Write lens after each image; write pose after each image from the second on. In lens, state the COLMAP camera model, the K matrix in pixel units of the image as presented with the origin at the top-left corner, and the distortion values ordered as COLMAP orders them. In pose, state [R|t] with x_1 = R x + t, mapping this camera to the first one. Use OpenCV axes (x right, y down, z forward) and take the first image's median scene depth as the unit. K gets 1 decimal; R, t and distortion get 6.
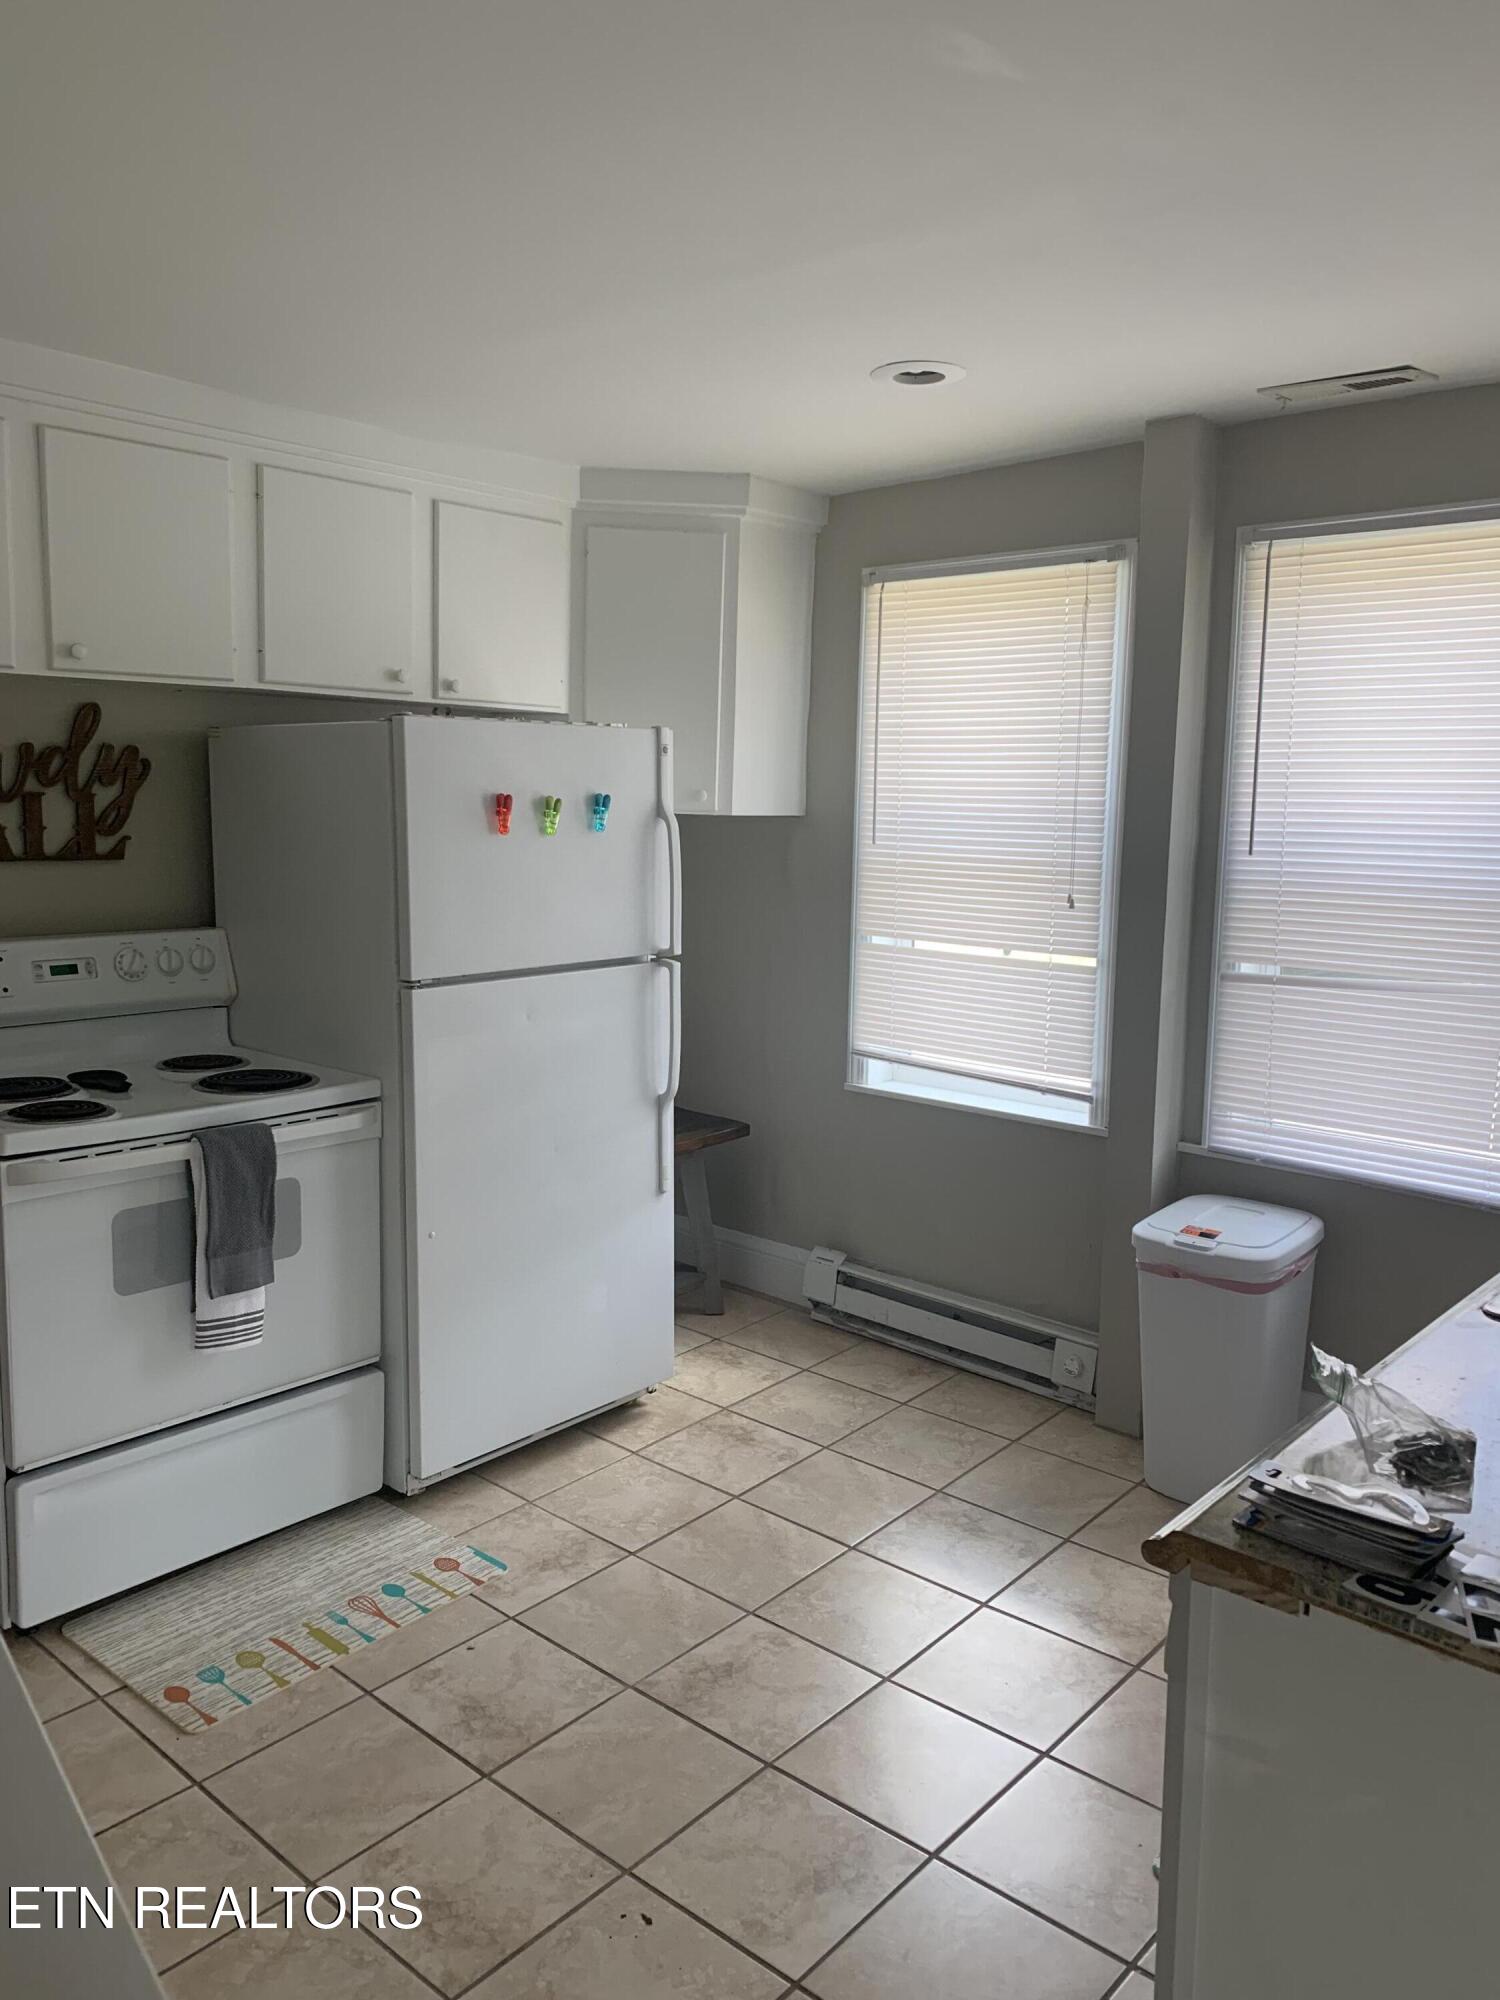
lens RADIAL K [[1509.4, 0, 748.9], [0, 1509.4, 1002.3], [0, 0, 1]] dist [0.027407, -0.010333]
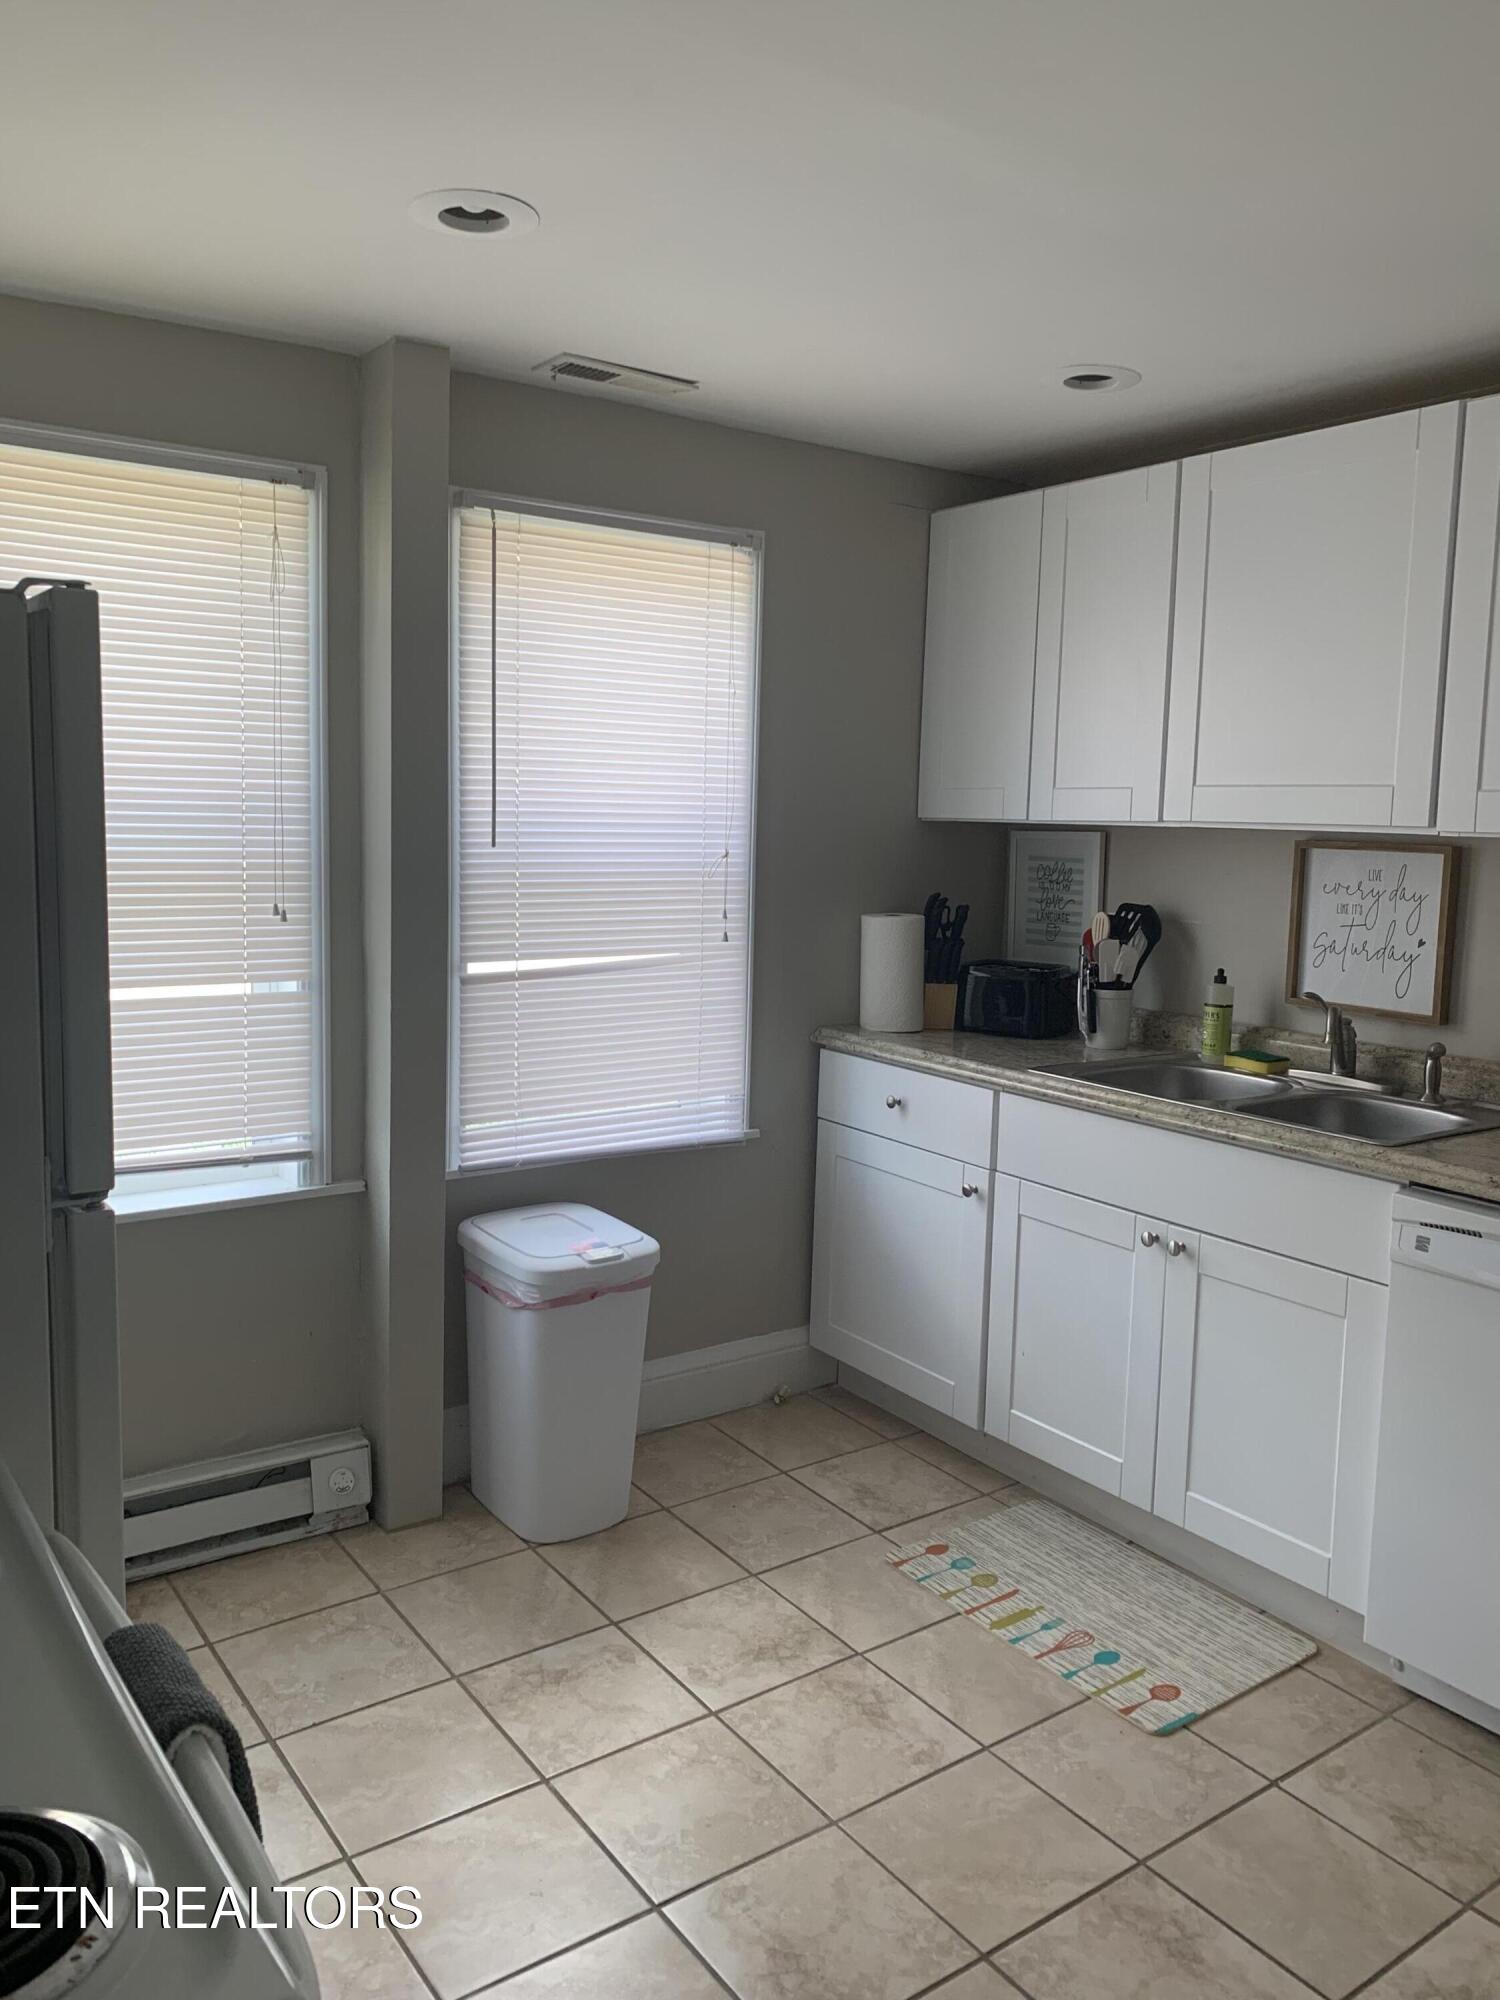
lens RADIAL K [[1509.4, 0, 750.8], [0, 1509.4, 990.5], [0, 0, 1]] dist [0.027407, -0.010333]
pose [[0.225120, -0.131465, 0.965421, -0.532457], [0.117512, 0.987286, 0.107040, -0.088707], [-0.967218, 0.089352, 0.237707, 0.619662]]
